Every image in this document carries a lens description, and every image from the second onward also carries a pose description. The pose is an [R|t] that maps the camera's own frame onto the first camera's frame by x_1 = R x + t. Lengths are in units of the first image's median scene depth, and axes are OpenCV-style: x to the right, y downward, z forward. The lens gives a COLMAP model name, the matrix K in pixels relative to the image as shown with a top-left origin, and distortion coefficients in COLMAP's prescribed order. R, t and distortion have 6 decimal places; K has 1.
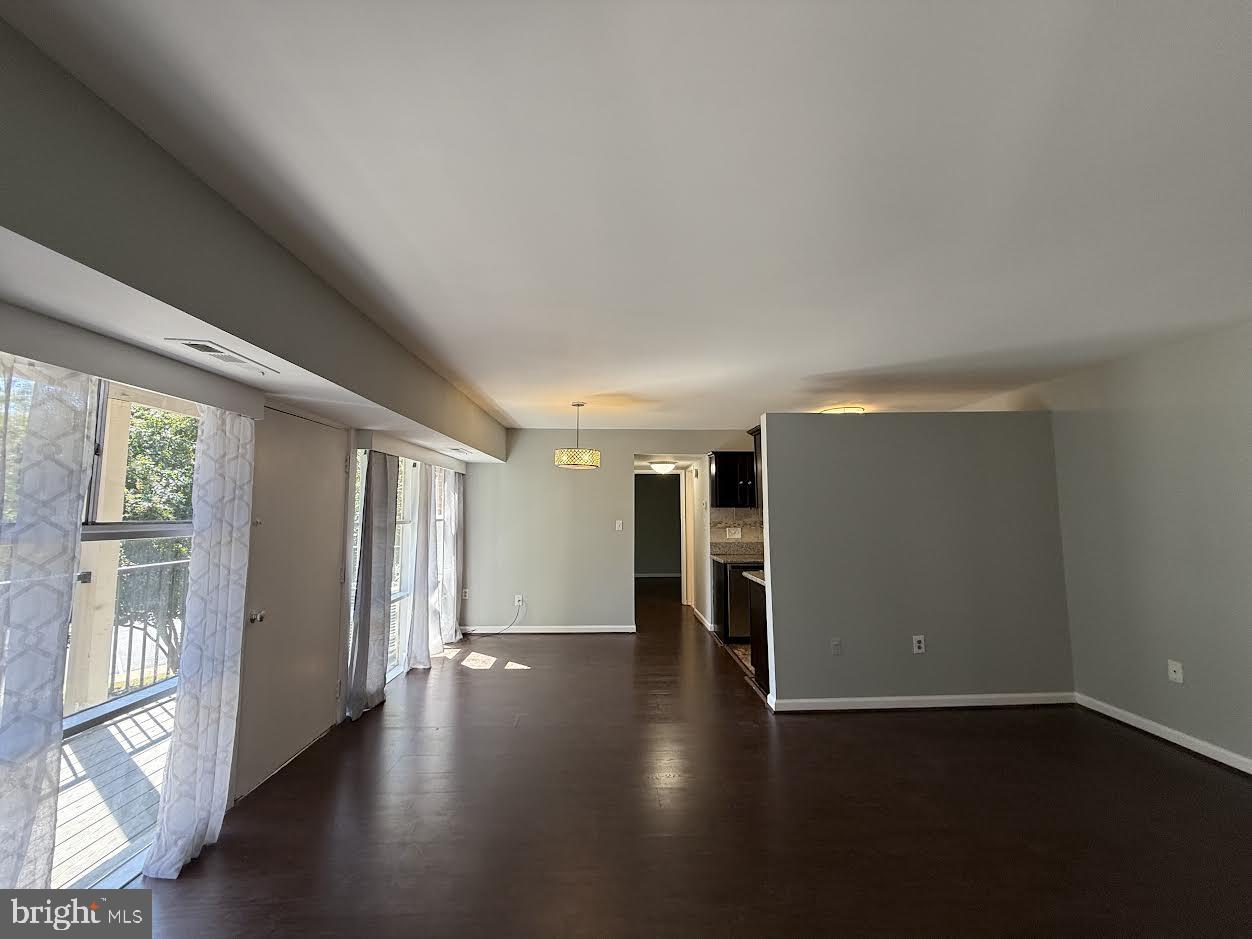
lens RADIAL K [[497.2, 0, 626.0], [0, 497.2, 469.5], [0, 0, 1]] dist [-0.000461, -0.000205]
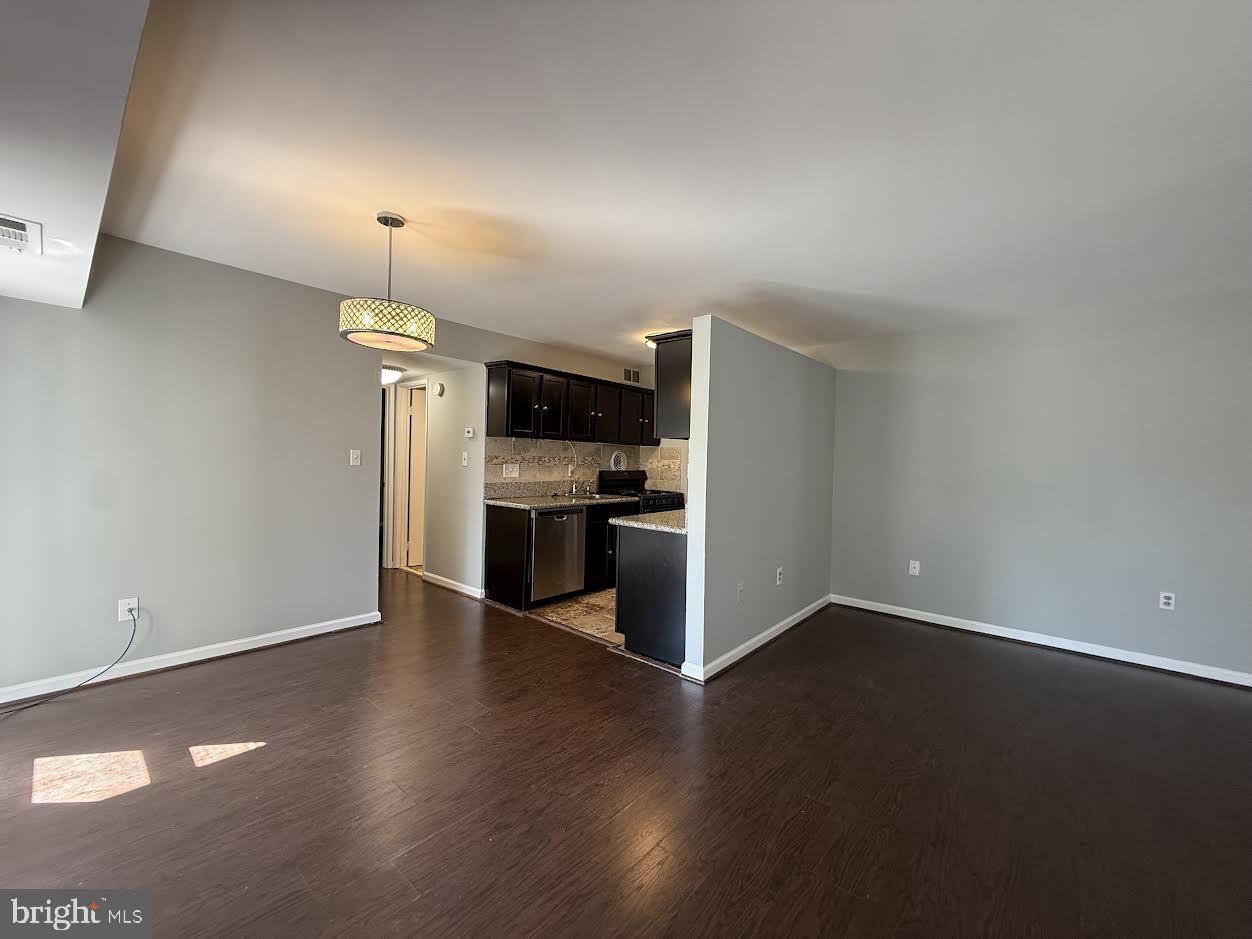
lens RADIAL K [[497.2, 0, 626.0], [0, 497.2, 469.5], [0, 0, 1]] dist [-0.000461, -0.000205]
pose [[0.681311, 0.005451, 0.731974, -0.261177], [-0.090043, 0.993002, 0.076416, 0.055733], [-0.726435, -0.117972, 0.677034, 0.379967]]
